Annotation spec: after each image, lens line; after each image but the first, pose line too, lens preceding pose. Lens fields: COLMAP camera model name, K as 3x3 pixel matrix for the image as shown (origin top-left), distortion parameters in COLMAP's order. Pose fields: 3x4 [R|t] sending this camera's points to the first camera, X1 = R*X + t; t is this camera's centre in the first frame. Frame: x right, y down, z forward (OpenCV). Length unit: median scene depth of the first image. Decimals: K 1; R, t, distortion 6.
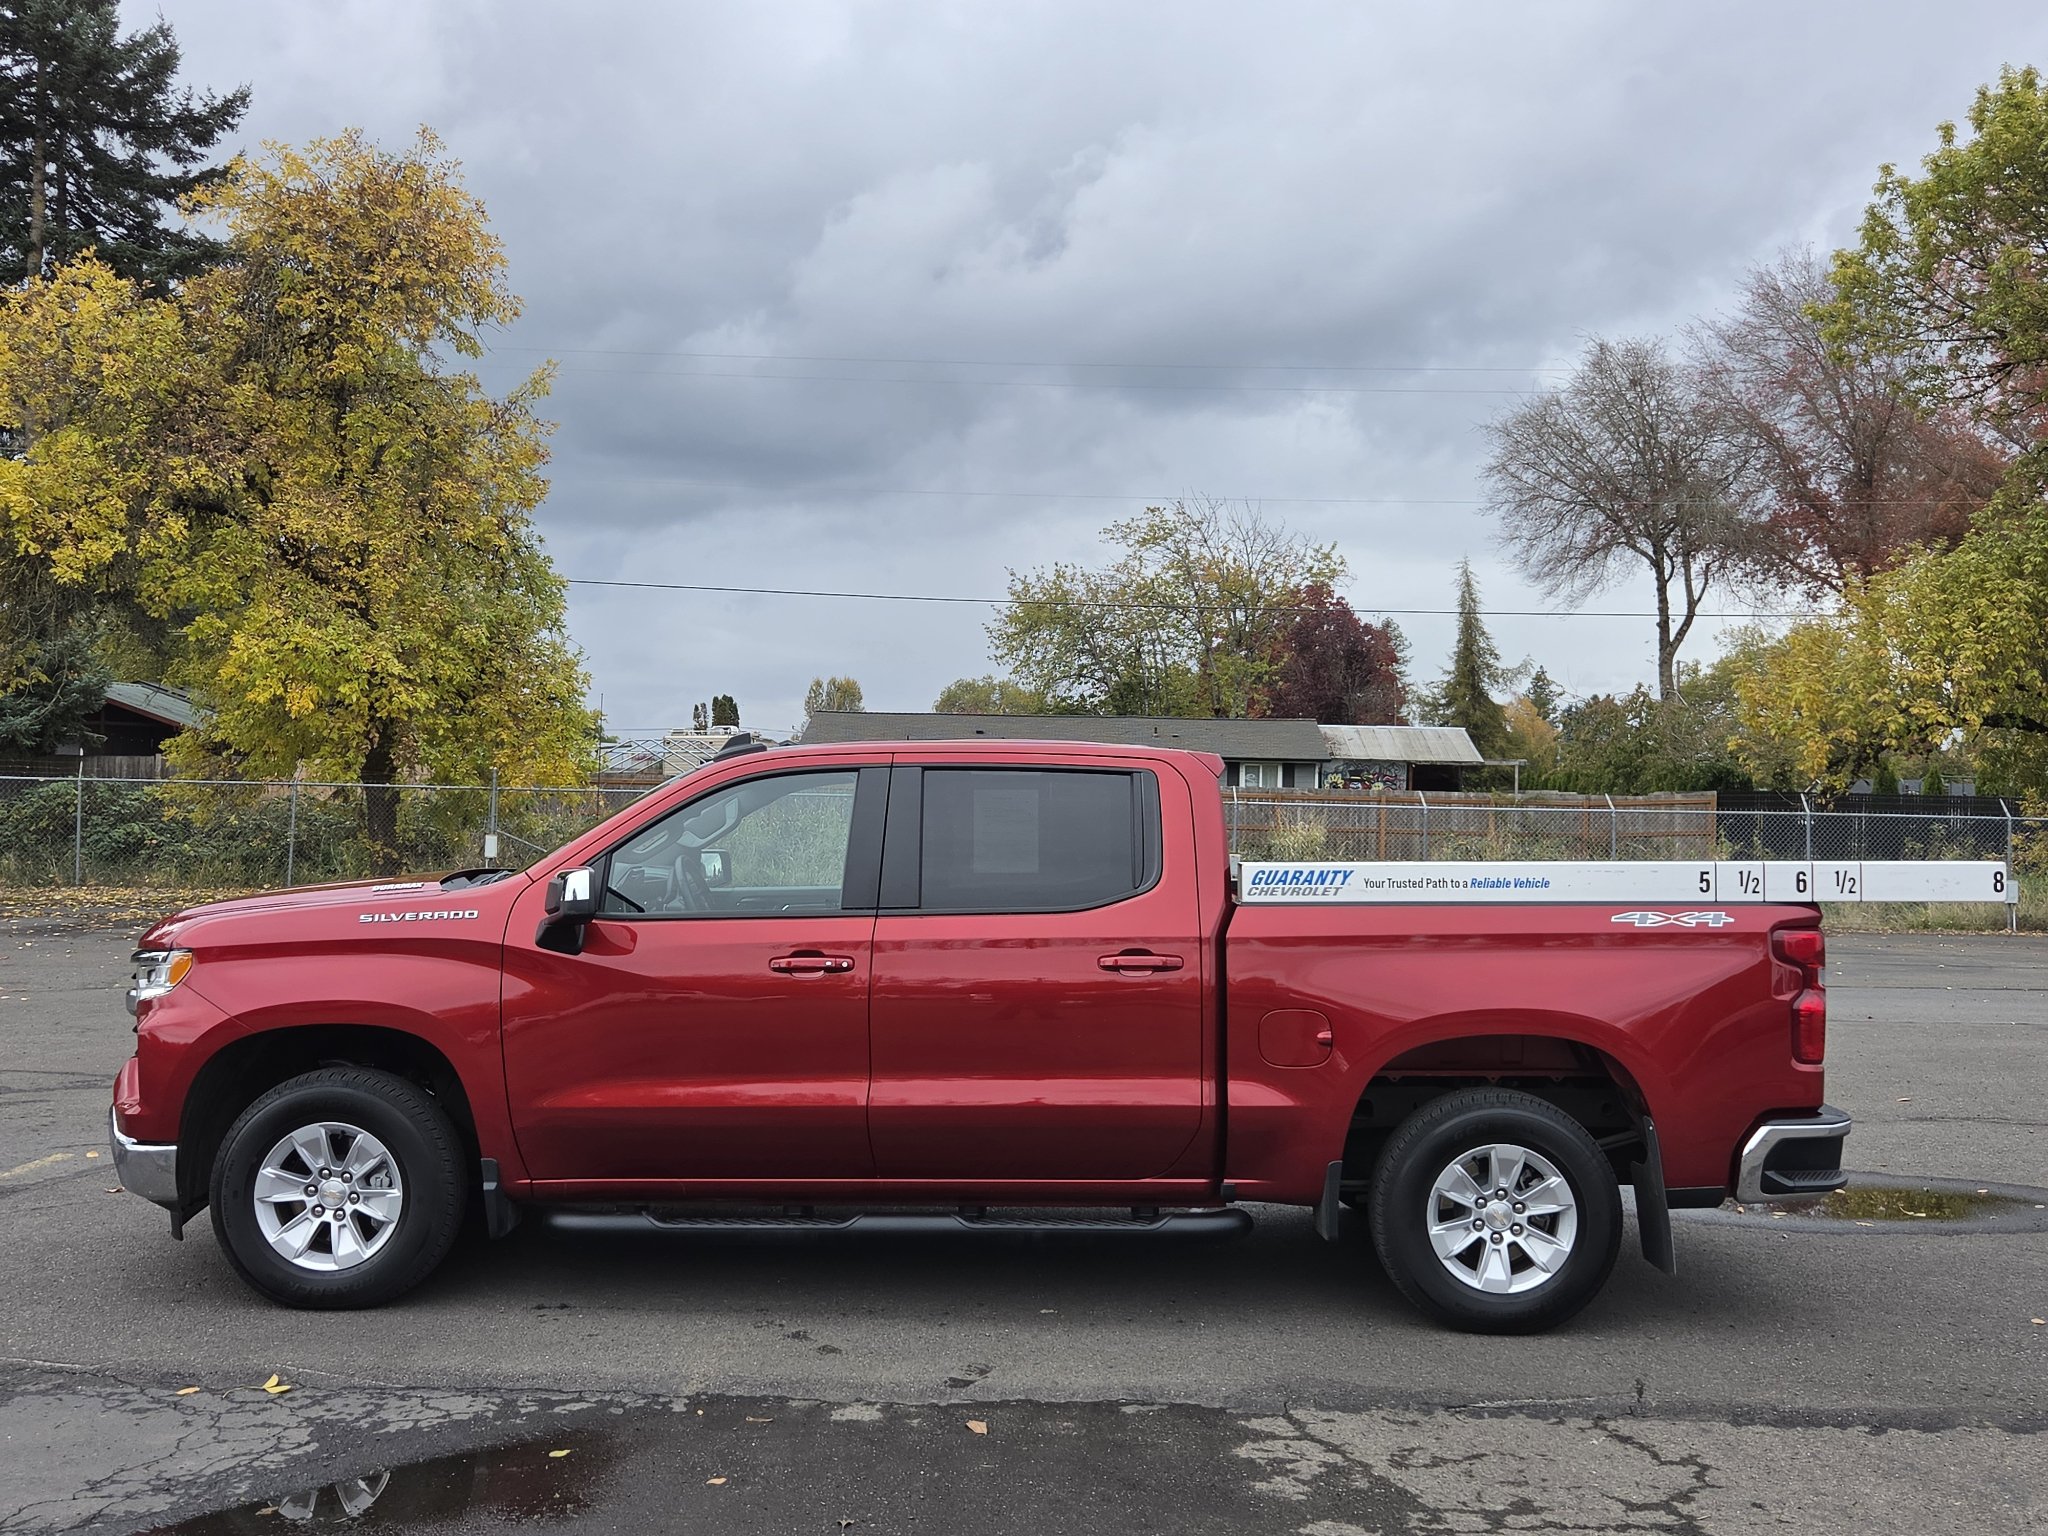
lens RADIAL K [[1953.3, 0, 1016.4], [0, 1953.3, 780.4], [0, 0, 1]] dist [0.054671, 0.000000]
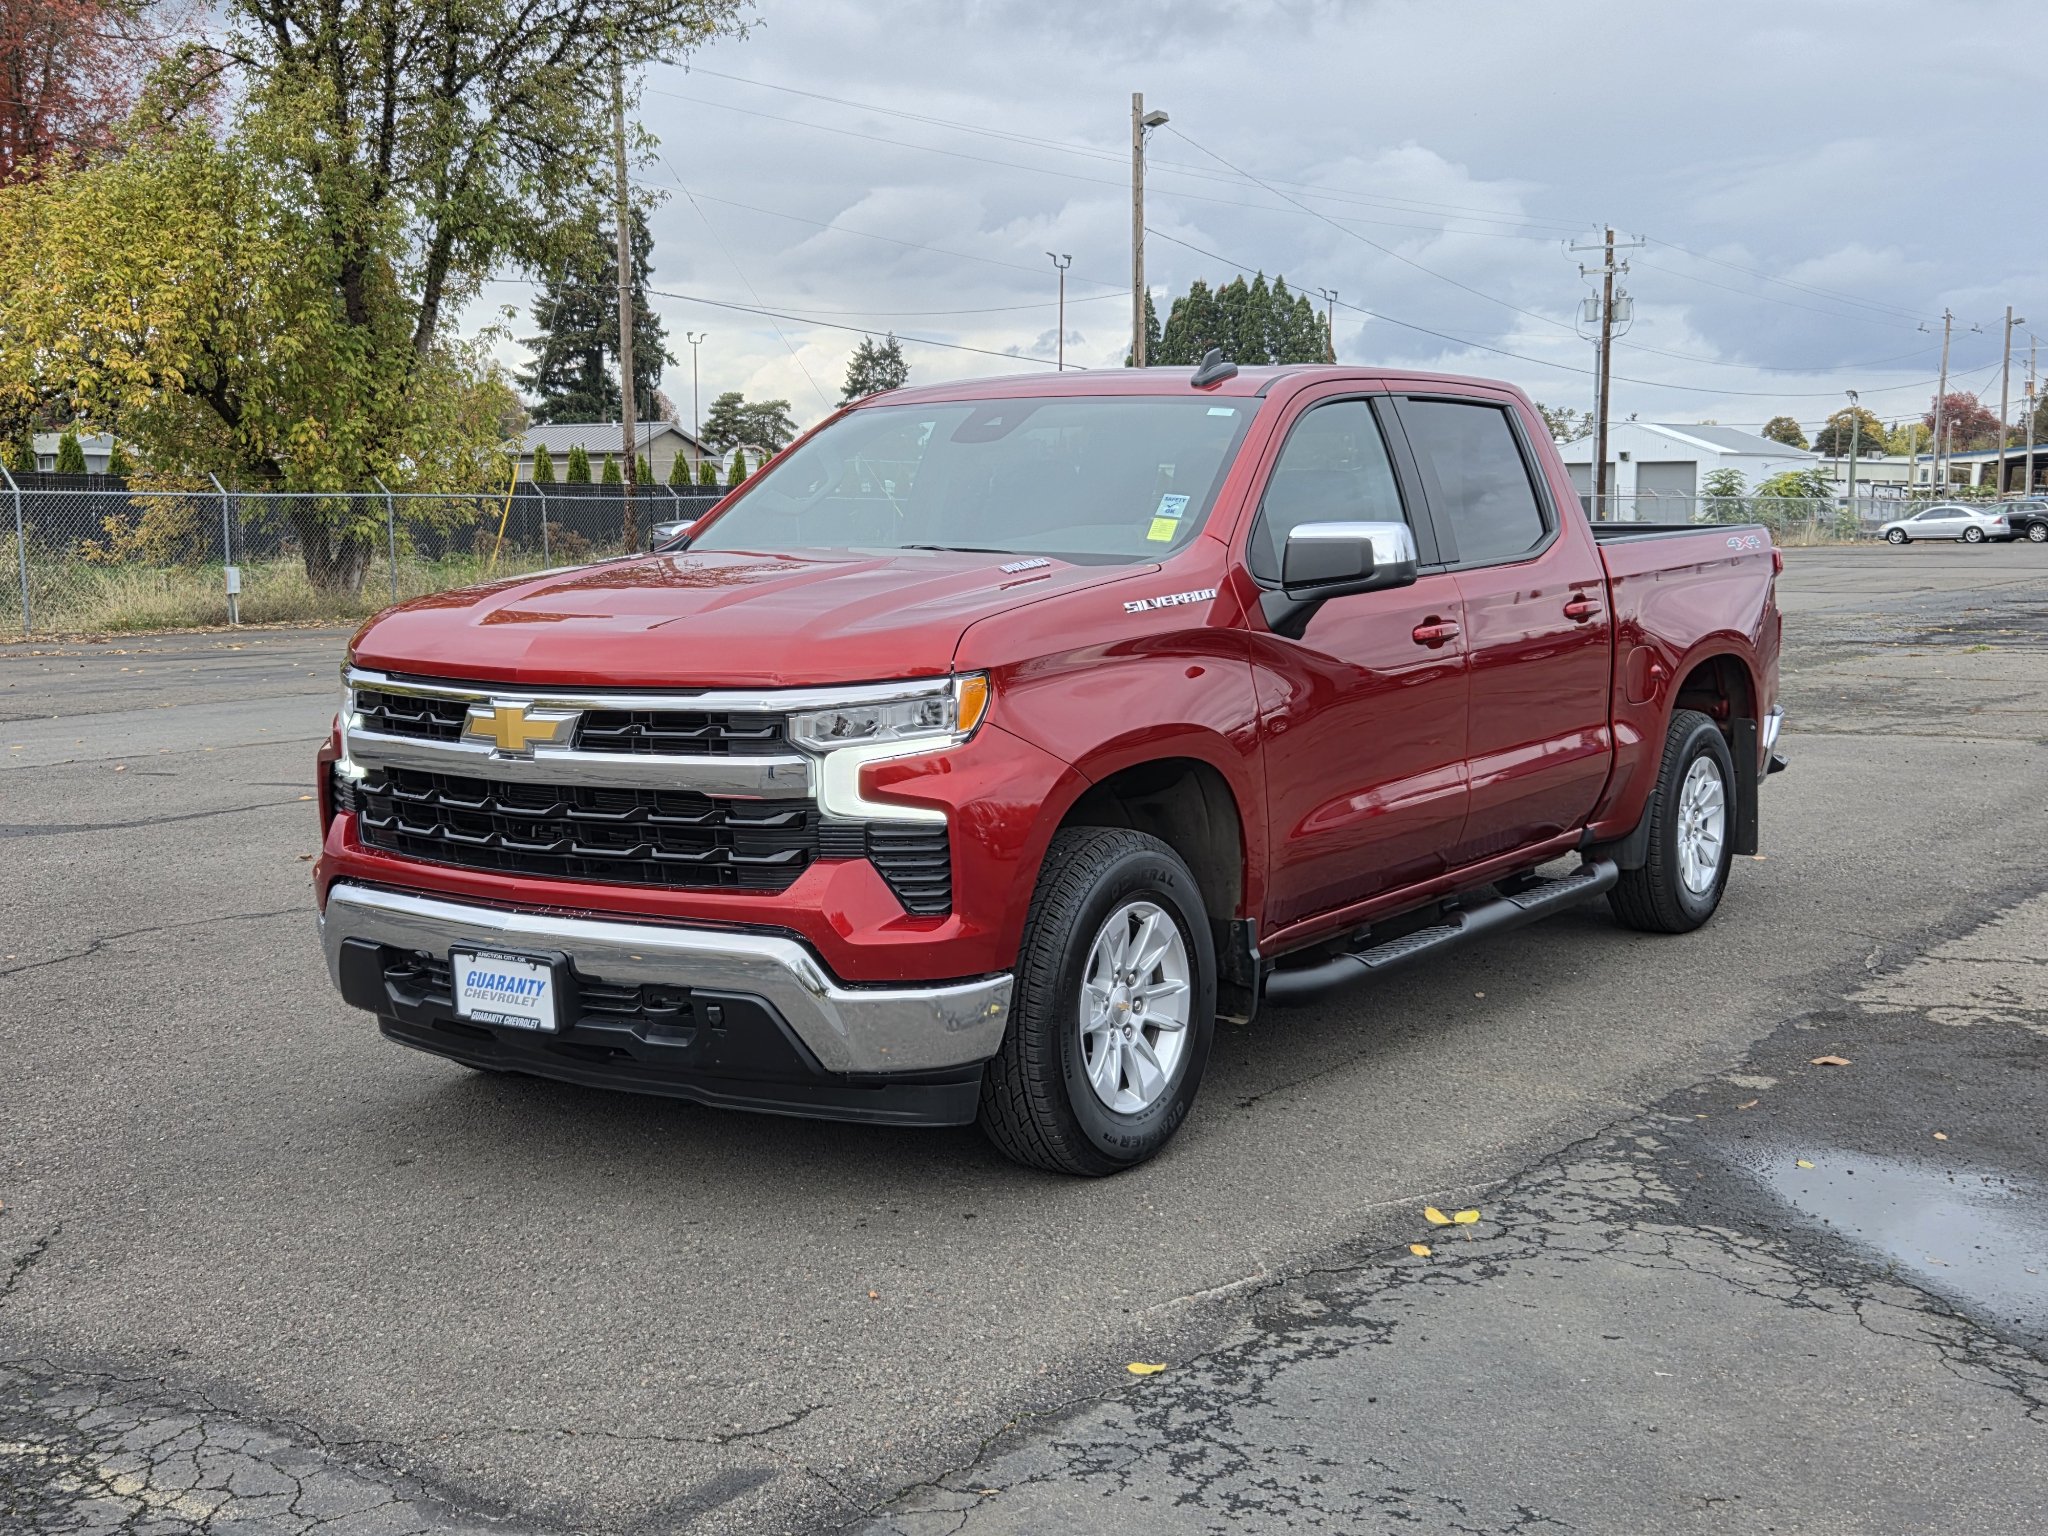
lens RADIAL K [[2412.3, 0, 1026.8], [0, 2412.3, 784.3], [0, 0, 1]] dist [0.058749, 0.000000]
pose [[0.554755, -0.114575, 0.824087, -0.836193], [0.004117, 0.990839, 0.134988, 0.014068], [-0.832004, -0.071493, 0.550144, 0.448389]]
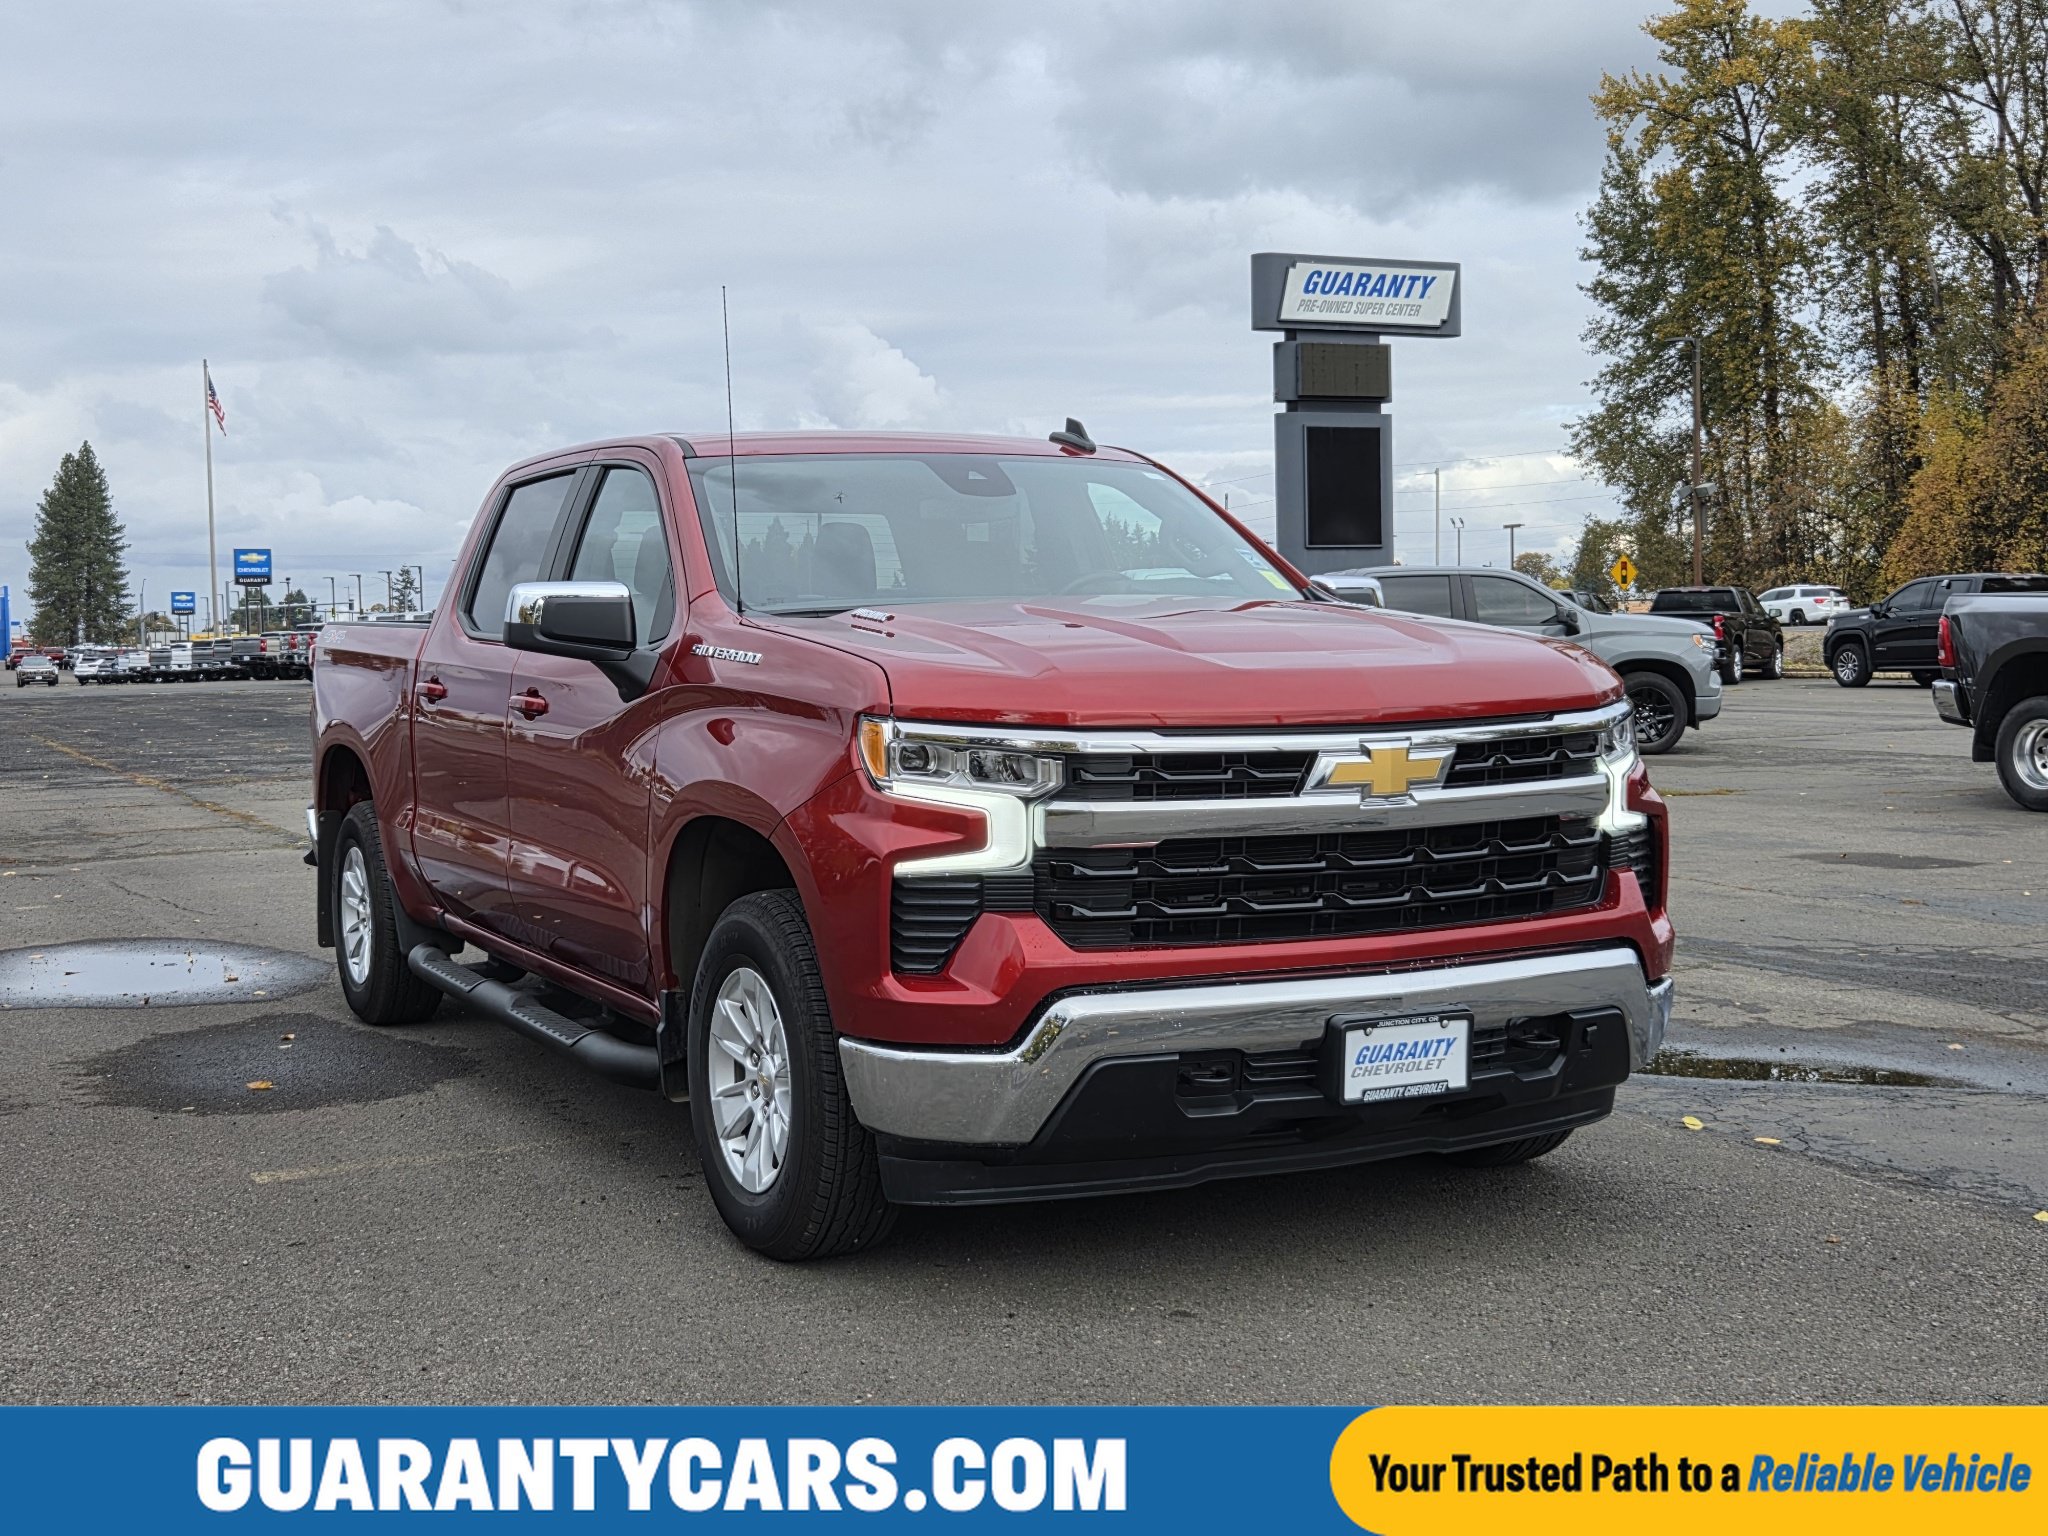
lens RADIAL K [[2412.3, 0, 1007.6], [0, 2412.3, 764.5], [0, 0, 1]] dist [0.058749, 0.000000]
pose [[-0.440470, -0.058512, 0.895859, -0.866946], [-0.001305, 0.997915, 0.064536, 0.045541], [-0.897766, 0.027257, -0.439628, 1.247260]]
